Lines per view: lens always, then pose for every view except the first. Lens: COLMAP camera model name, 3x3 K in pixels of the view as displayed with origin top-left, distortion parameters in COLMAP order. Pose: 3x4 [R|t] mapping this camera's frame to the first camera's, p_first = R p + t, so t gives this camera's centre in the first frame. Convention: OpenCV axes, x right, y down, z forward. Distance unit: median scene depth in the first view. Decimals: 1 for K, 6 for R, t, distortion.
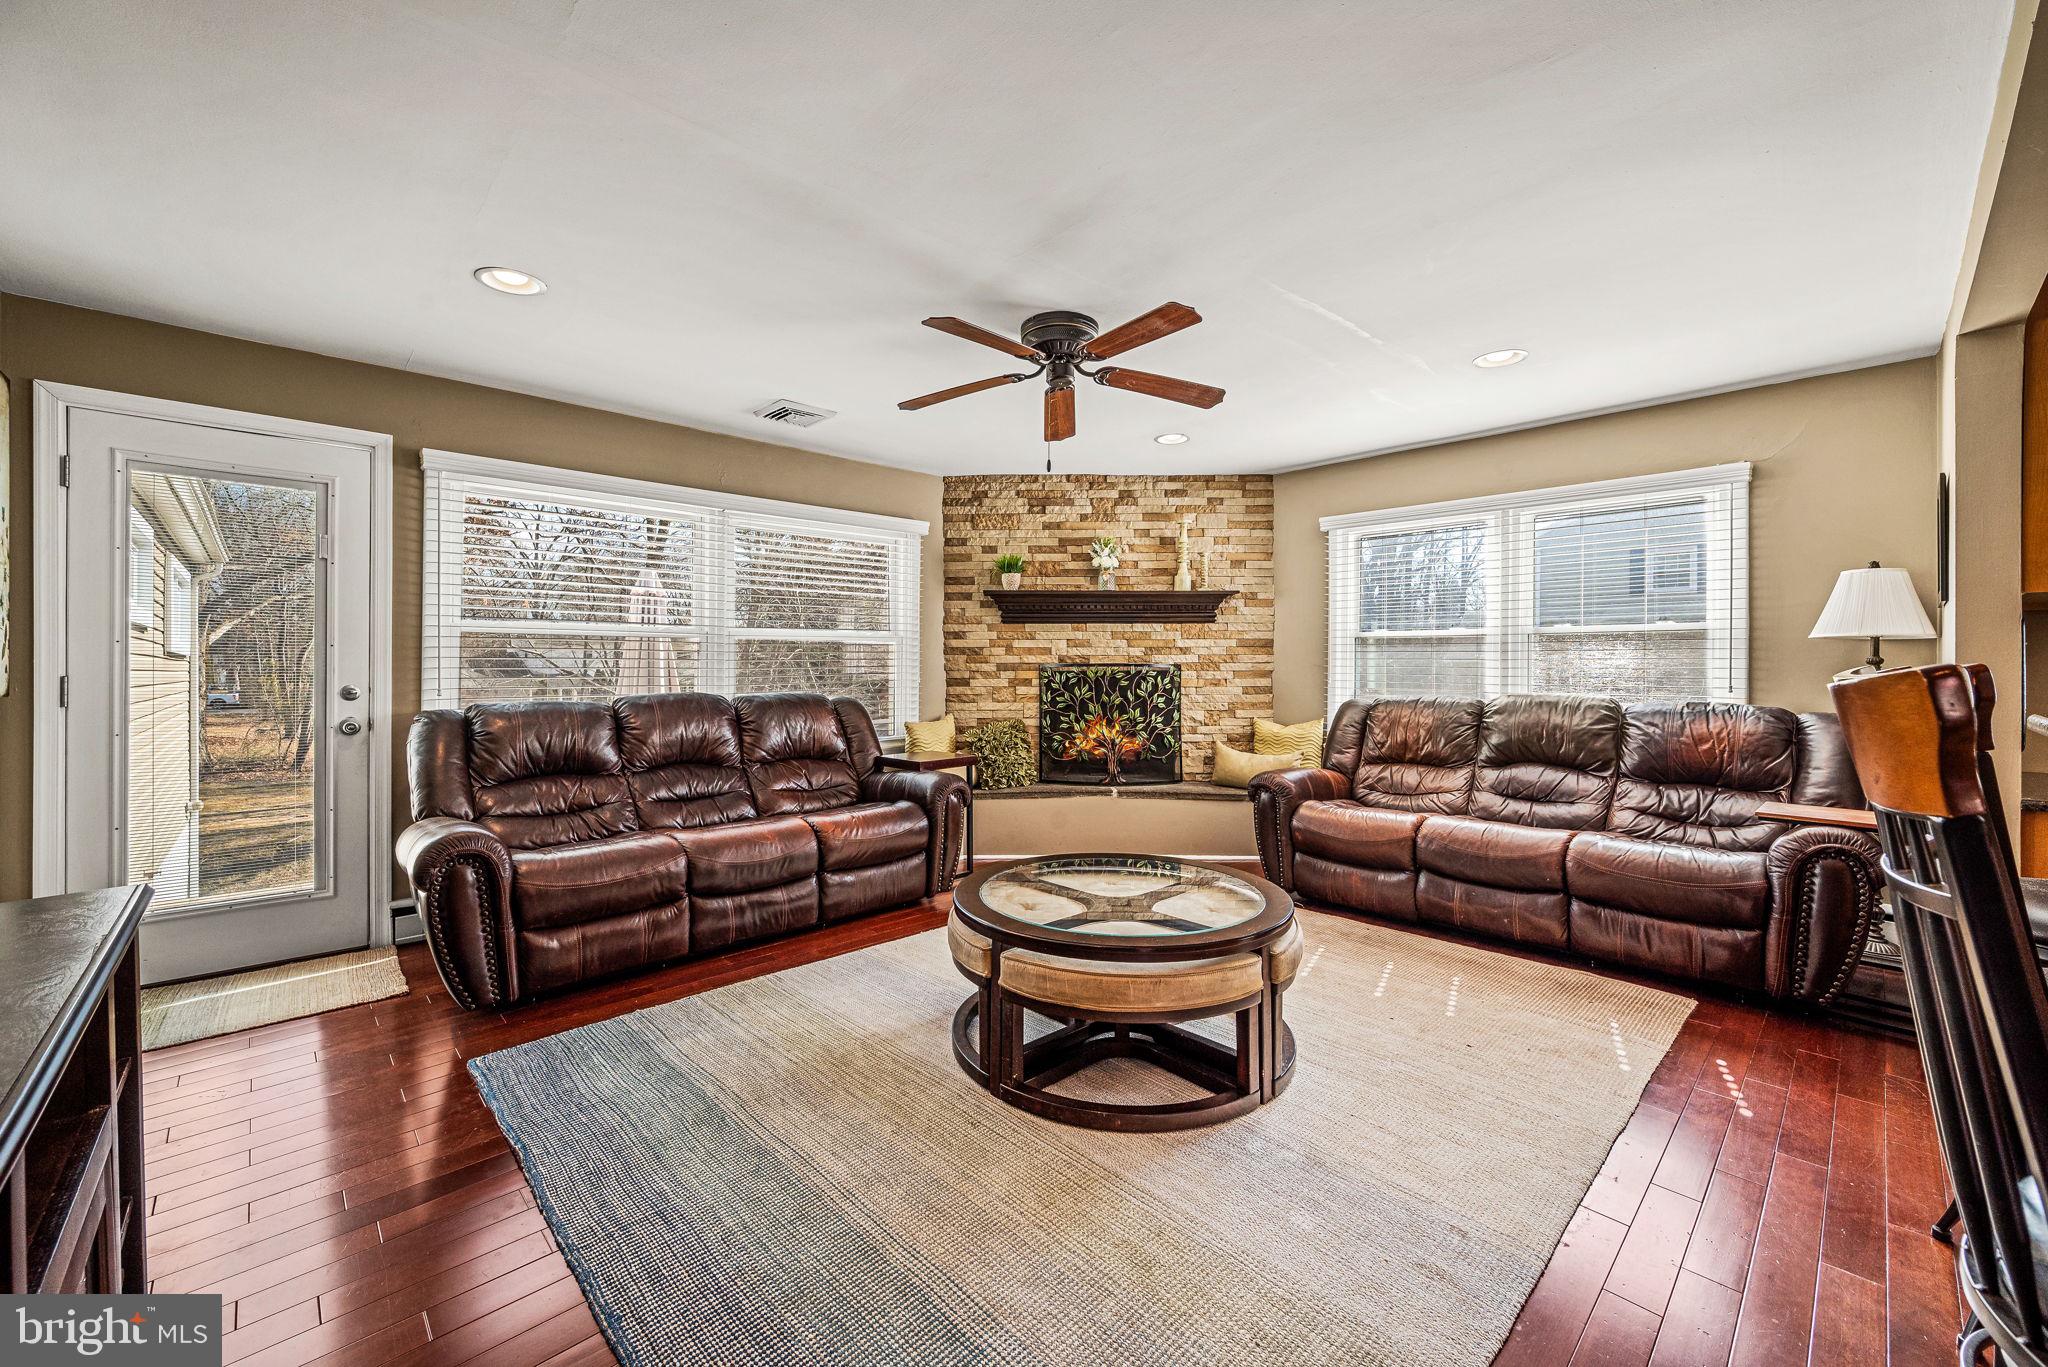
lens RADIAL K [[805.0, 0, 1016.6], [0, 805.0, 672.4], [0, 0, 1]] dist [0.000725, 0.000107]
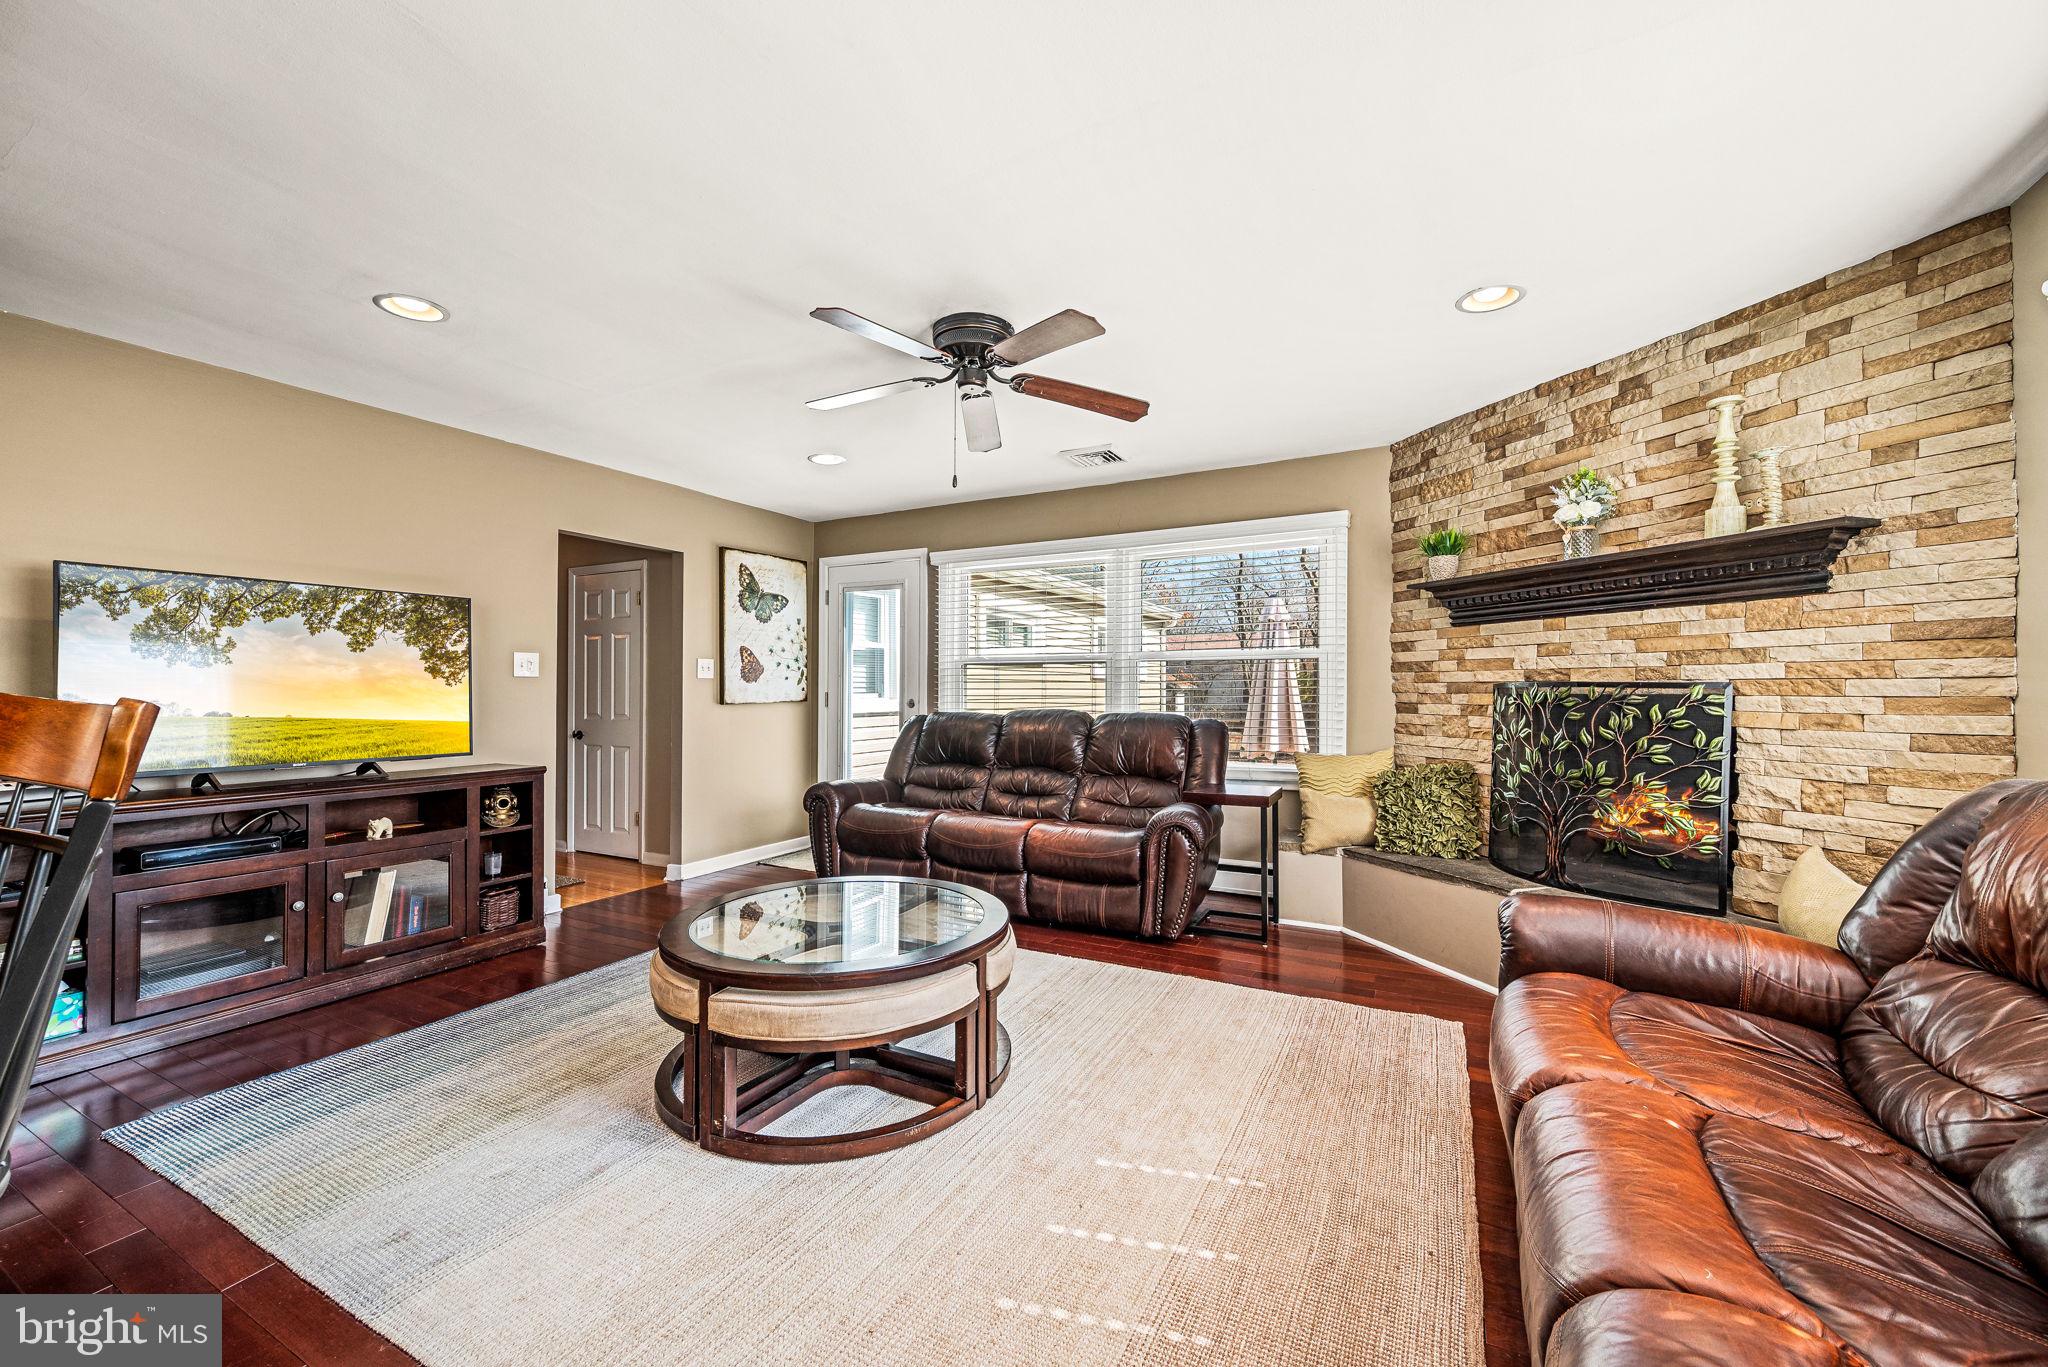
lens RADIAL K [[805.0, 0, 1022.3], [0, 805.0, 681.9], [0, 0, 1]] dist [0.000725, 0.000107]
pose [[0.326973, -0.007010, -0.945008, 0.532875], [-0.006015, 0.999937, -0.009499, -0.002871], [0.945015, 0.008790, 0.326910, 0.408081]]
